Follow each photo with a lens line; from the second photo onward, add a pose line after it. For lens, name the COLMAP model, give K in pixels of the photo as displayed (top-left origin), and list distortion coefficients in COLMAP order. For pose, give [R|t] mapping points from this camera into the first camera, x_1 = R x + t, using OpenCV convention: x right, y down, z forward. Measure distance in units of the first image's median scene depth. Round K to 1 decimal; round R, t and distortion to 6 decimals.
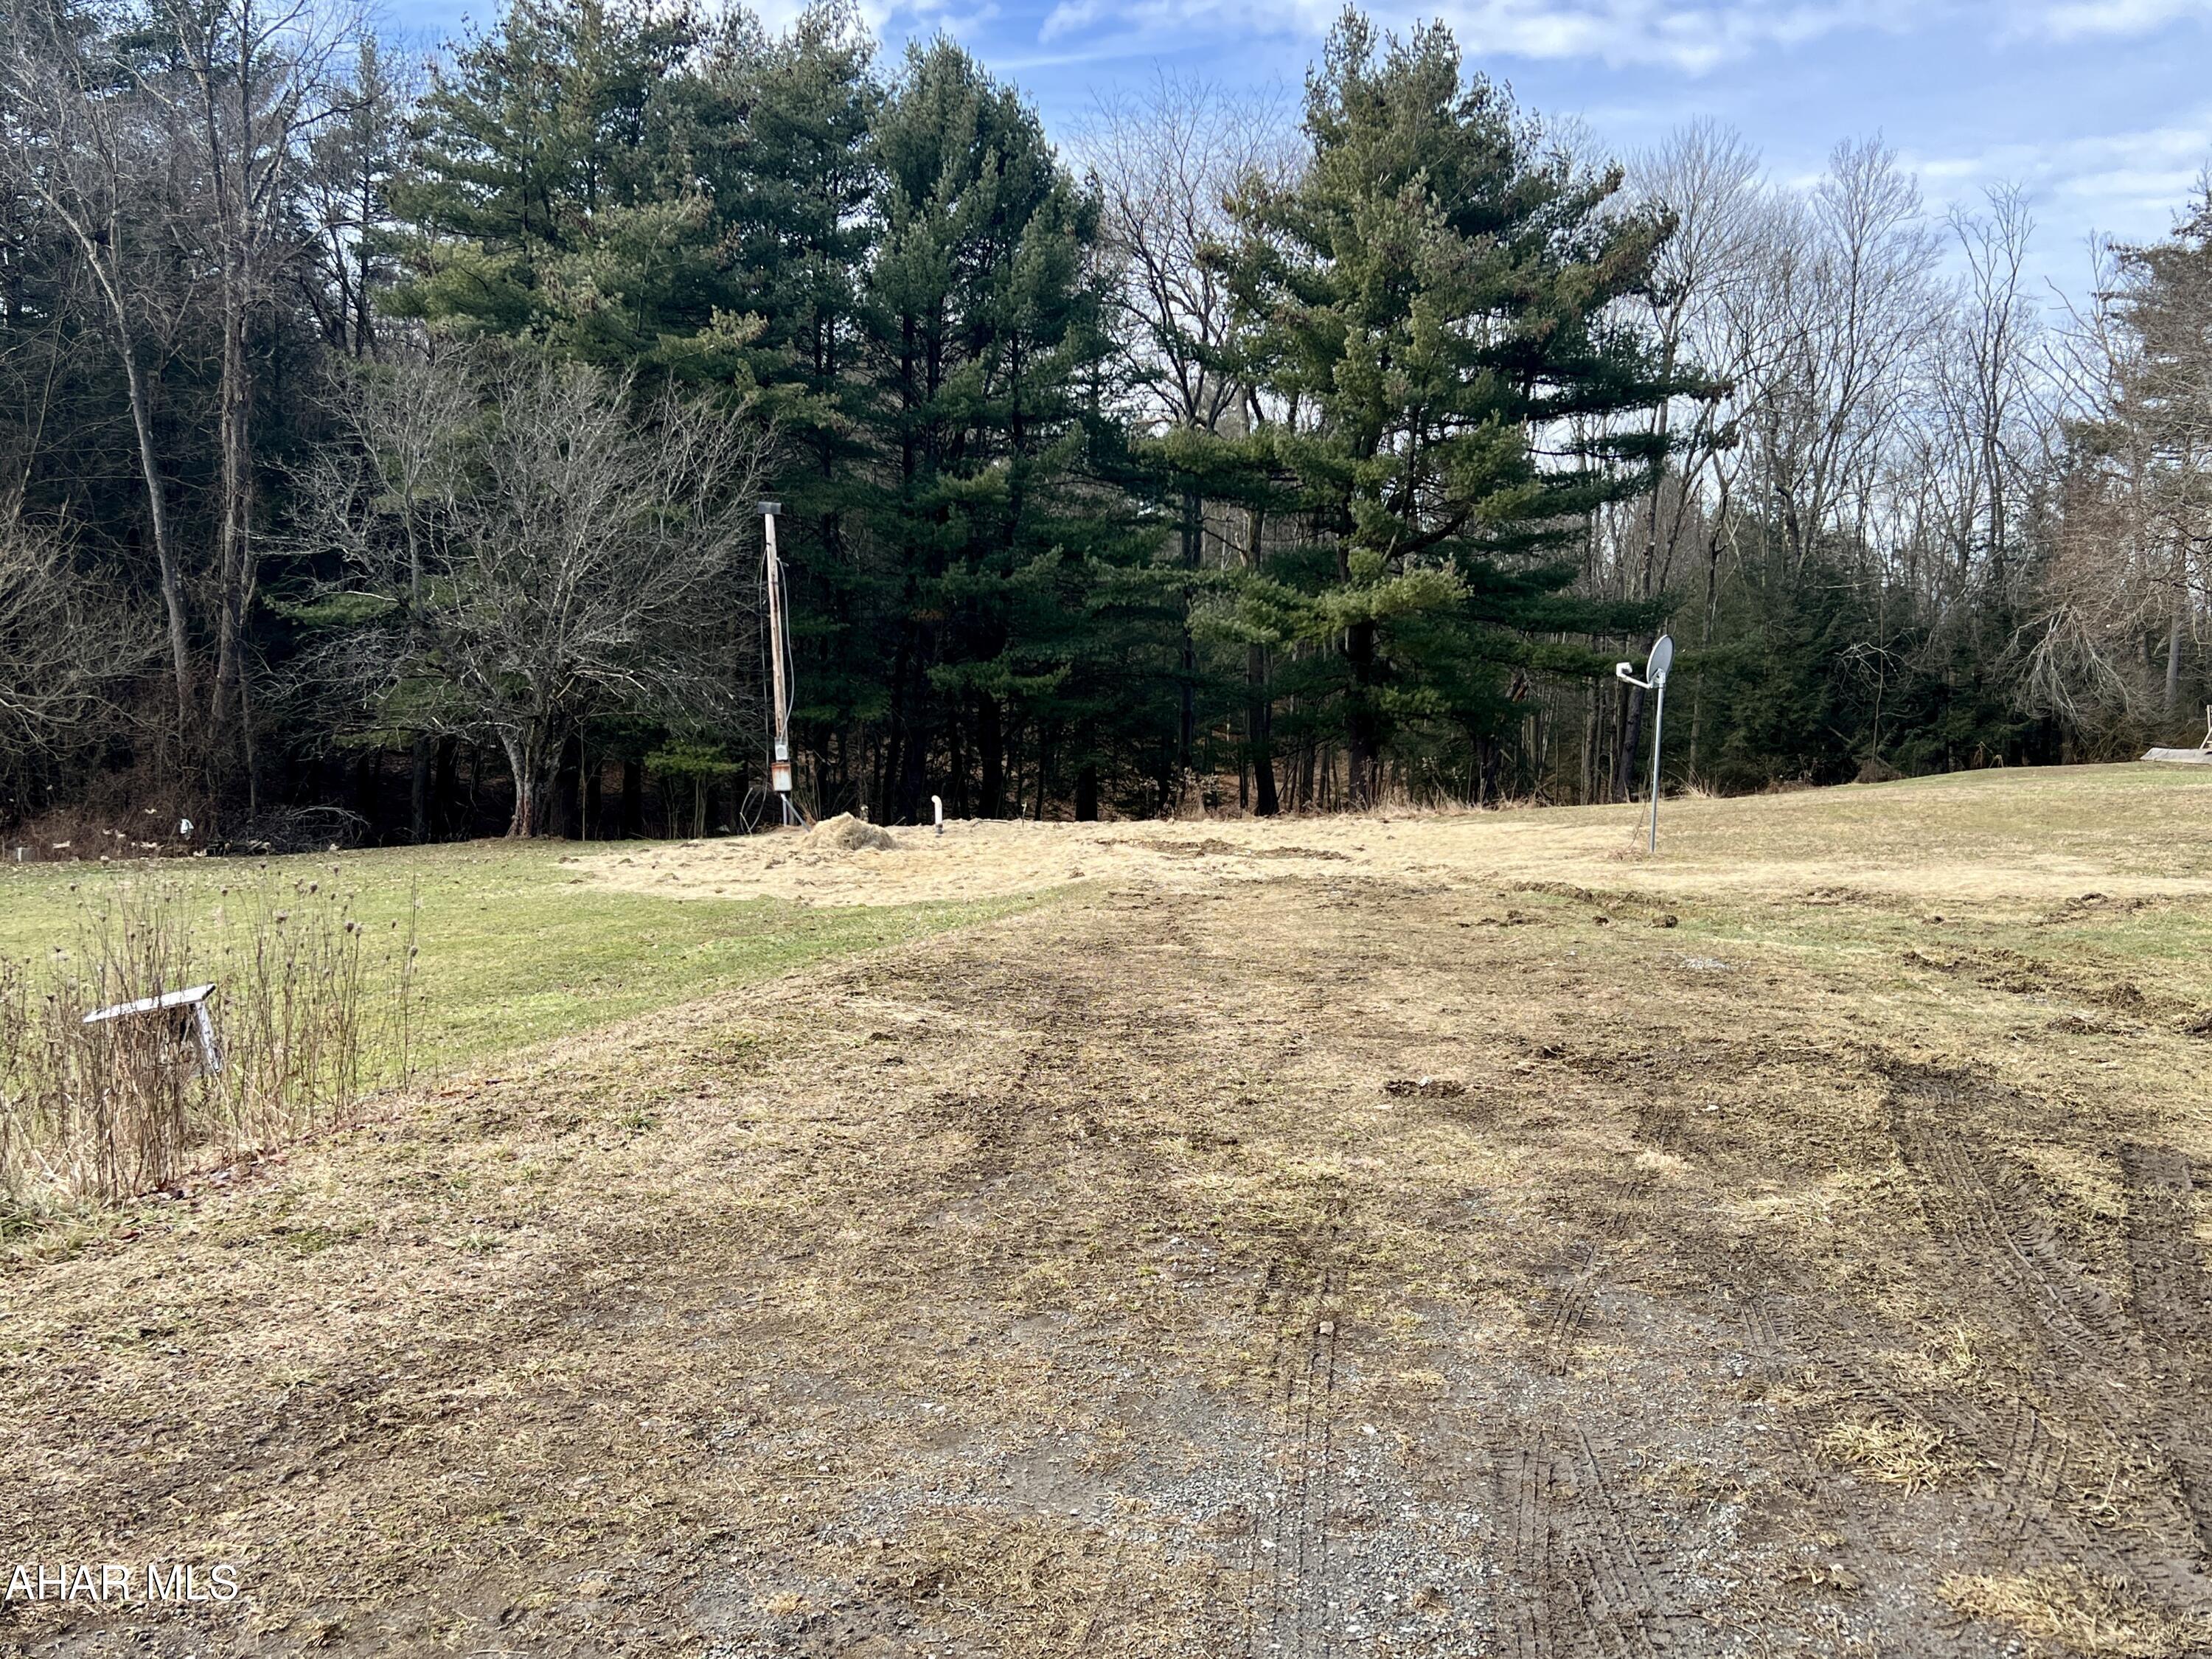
lens RADIAL K [[2063.1, 0, 1106.0], [0, 2063.1, 829.5], [0, 0, 1]] dist [0.006884, 0.000312]
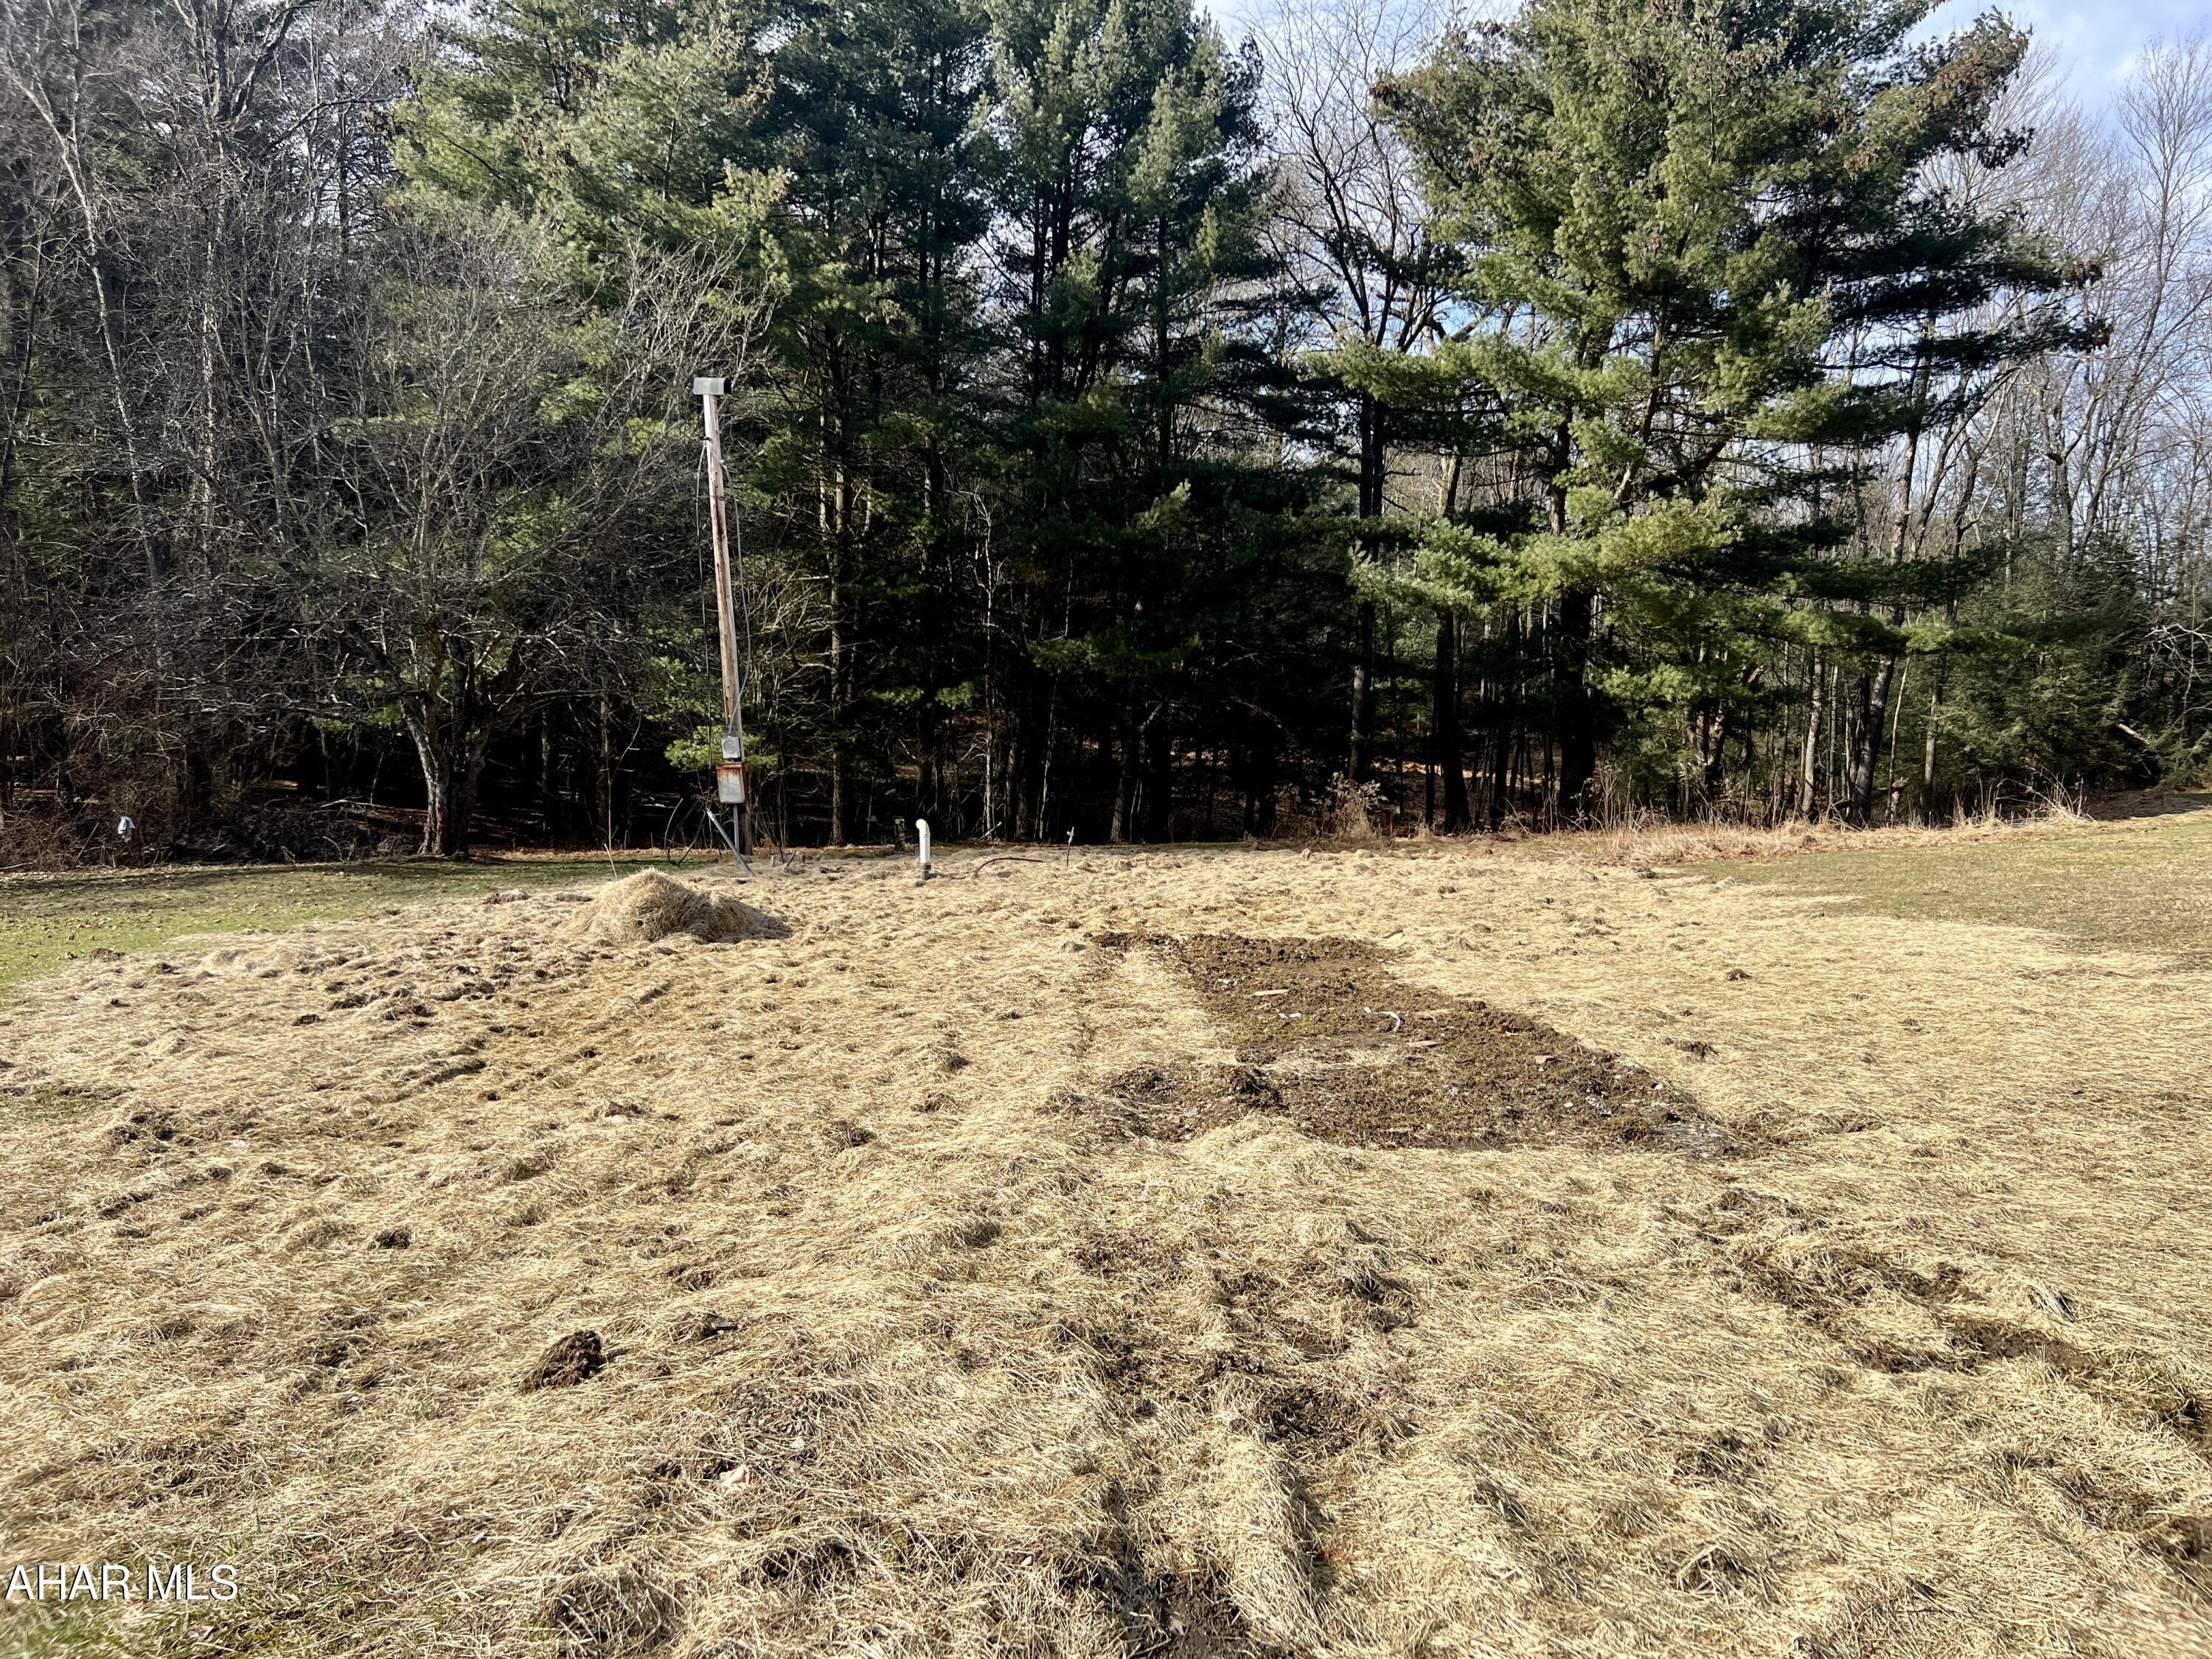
lens RADIAL K [[1637.3, 0, 1106.0], [0, 1637.3, 829.5], [0, 0, 1]] dist [-0.023466, 0.004095]
pose [[0.990776, 0.018704, -0.134210, 0.031295], [-0.015907, 0.999634, 0.021888, -0.018635], [0.134570, -0.019551, 0.990711, 0.369774]]
